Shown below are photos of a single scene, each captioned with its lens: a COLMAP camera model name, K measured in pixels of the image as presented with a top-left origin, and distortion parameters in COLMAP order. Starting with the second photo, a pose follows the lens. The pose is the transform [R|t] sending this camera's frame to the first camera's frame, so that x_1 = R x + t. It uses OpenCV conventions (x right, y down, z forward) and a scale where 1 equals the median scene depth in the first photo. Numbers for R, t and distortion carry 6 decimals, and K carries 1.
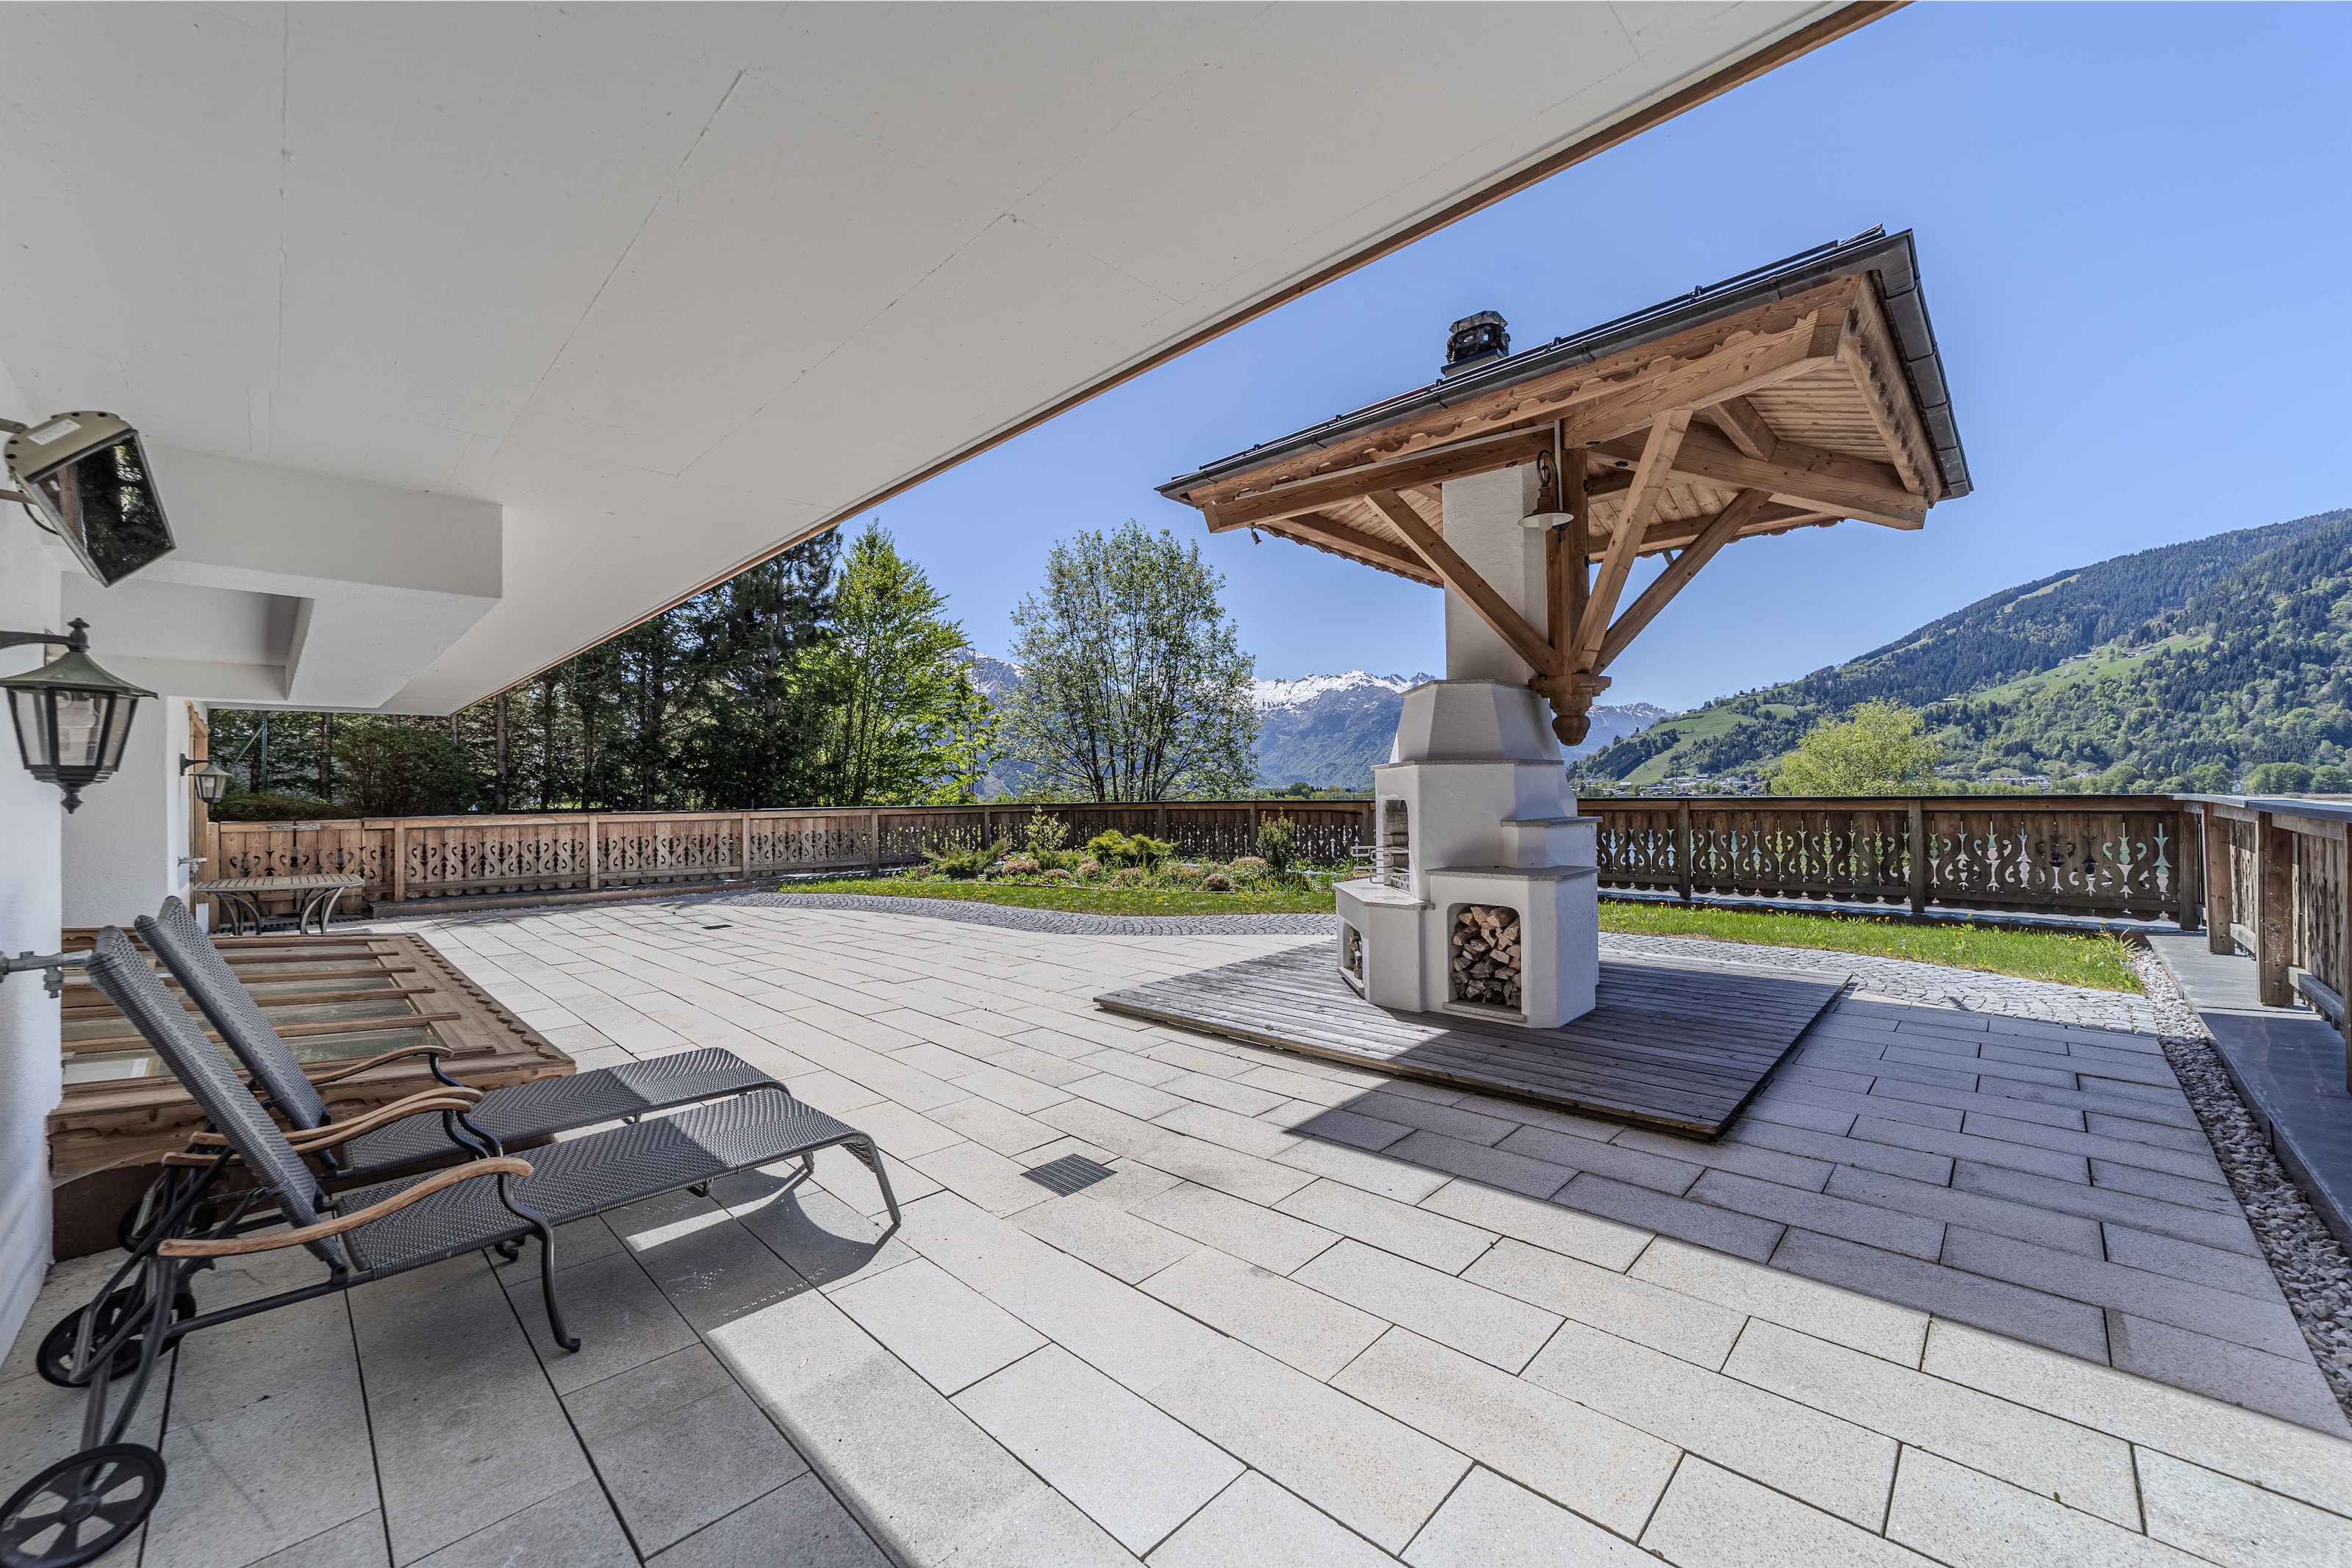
lens RADIAL K [[902.8, 0, 1163.0], [0, 902.8, 784.6], [0, 0, 1]] dist [-0.020548, 0.010935]
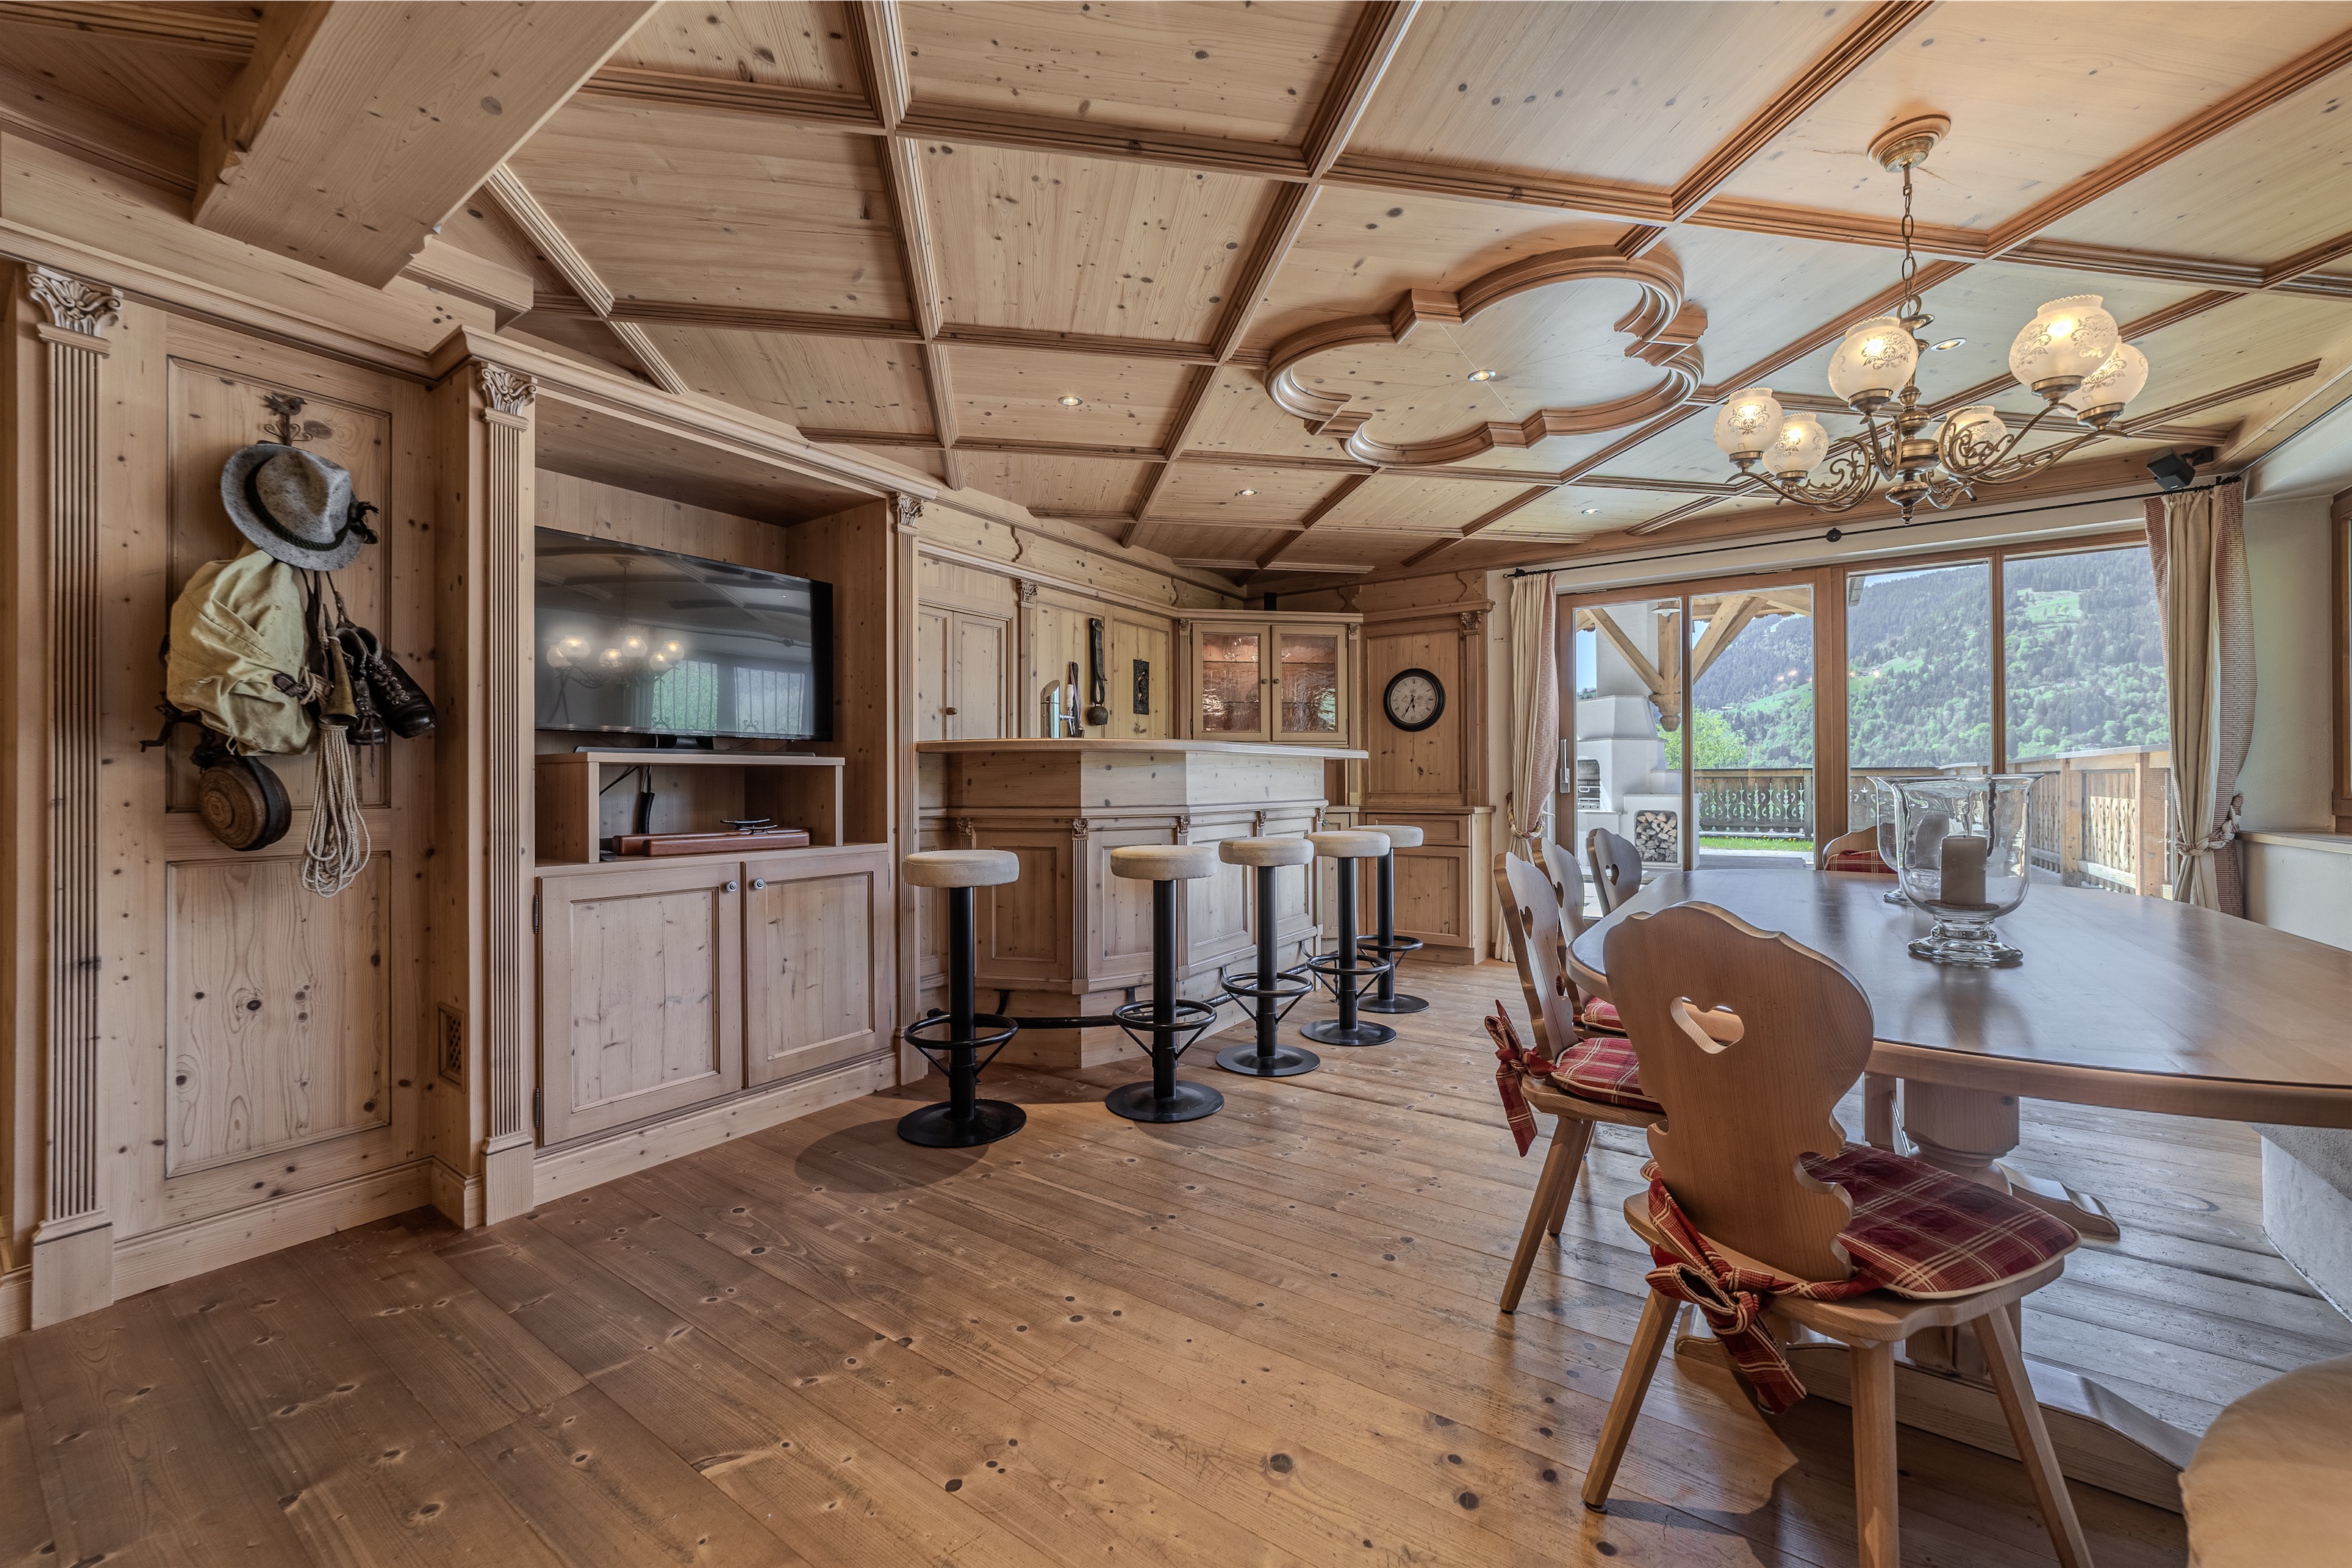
lens RADIAL K [[902.8, 0, 1163.0], [0, 902.8, 784.6], [0, 0, 1]] dist [-0.020548, 0.010935]
pose [[0.986997, 0.010933, 0.160364, -0.937372], [-0.012473, 0.999885, 0.008597, 0.067131], [-0.160252, -0.010485, 0.987020, -0.704119]]
